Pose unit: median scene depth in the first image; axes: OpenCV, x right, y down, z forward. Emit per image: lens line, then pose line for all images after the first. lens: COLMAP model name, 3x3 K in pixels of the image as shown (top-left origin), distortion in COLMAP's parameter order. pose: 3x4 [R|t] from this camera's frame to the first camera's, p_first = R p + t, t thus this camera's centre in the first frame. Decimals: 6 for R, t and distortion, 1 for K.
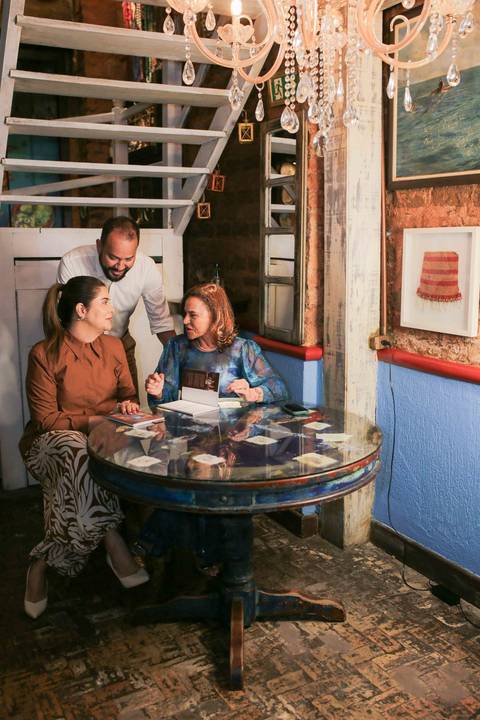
lens RADIAL K [[700.1, 0, 246.8], [0, 700.1, 379.5], [0, 0, 1]] dist [-0.012319, 0.000000]
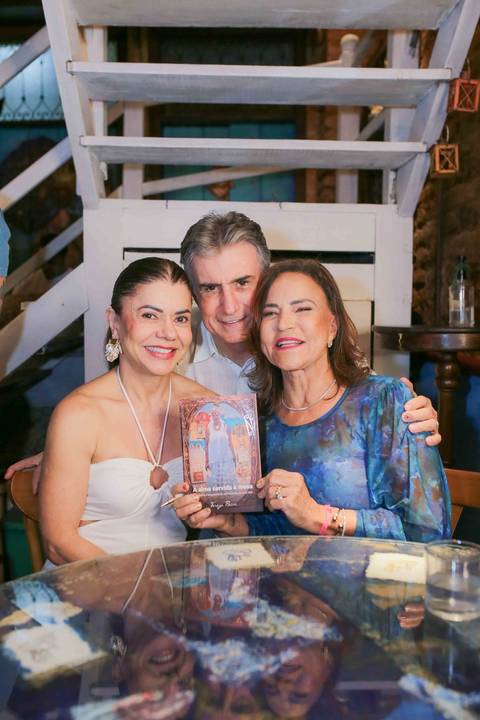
lens RADIAL K [[700.1, 0, 240.2], [0, 700.1, 380.3], [0, 0, 1]] dist [-0.012319, 0.000000]
pose [[0.902786, 0.044972, -0.427733, 0.046587], [-0.086407, 0.993206, -0.077948, -0.021668], [0.421321, 0.107329, 0.900538, 0.637096]]
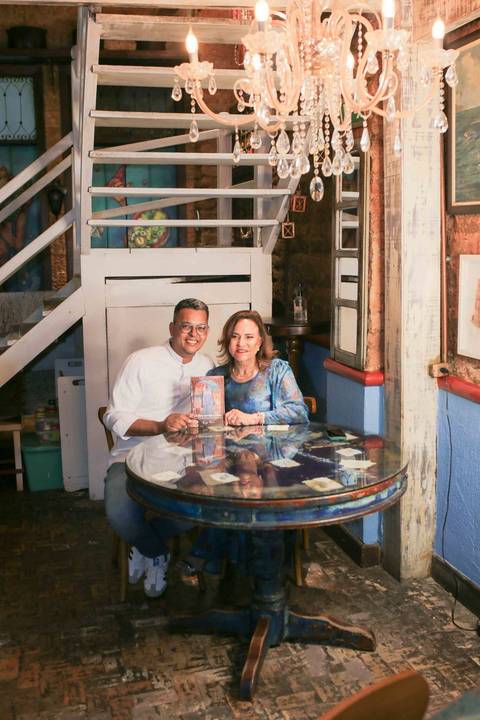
lens RADIAL K [[776.3, 0, 241.6], [0, 776.3, 368.6], [0, 0, 1]] dist [-0.015102, 0.000000]
pose [[0.974780, 0.029073, -0.221267, 0.167988], [-0.036740, 0.998856, -0.030611, -0.012236], [0.220124, 0.037969, 0.974733, -0.112916]]
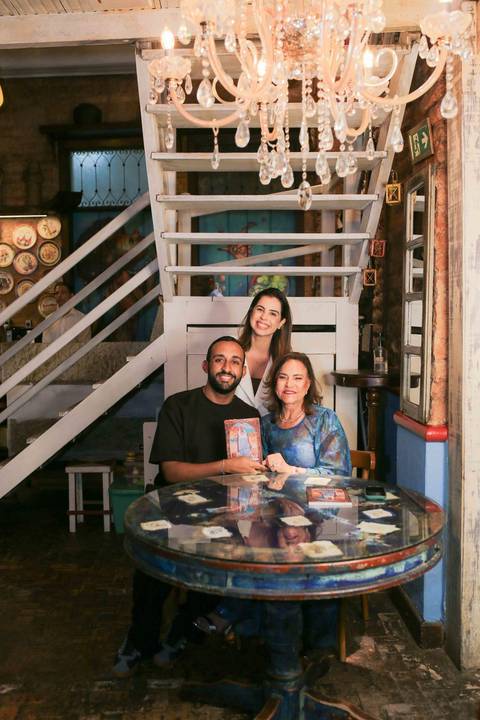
lens RADIAL K [[700.1, 0, 239.7], [0, 700.1, 378.6], [0, 0, 1]] dist [-0.012319, 0.000000]
pose [[0.896951, 0.040675, -0.440256, 0.278844], [-0.088730, 0.992061, -0.089118, -0.006032], [0.433136, 0.118998, 0.893439, 0.113925]]
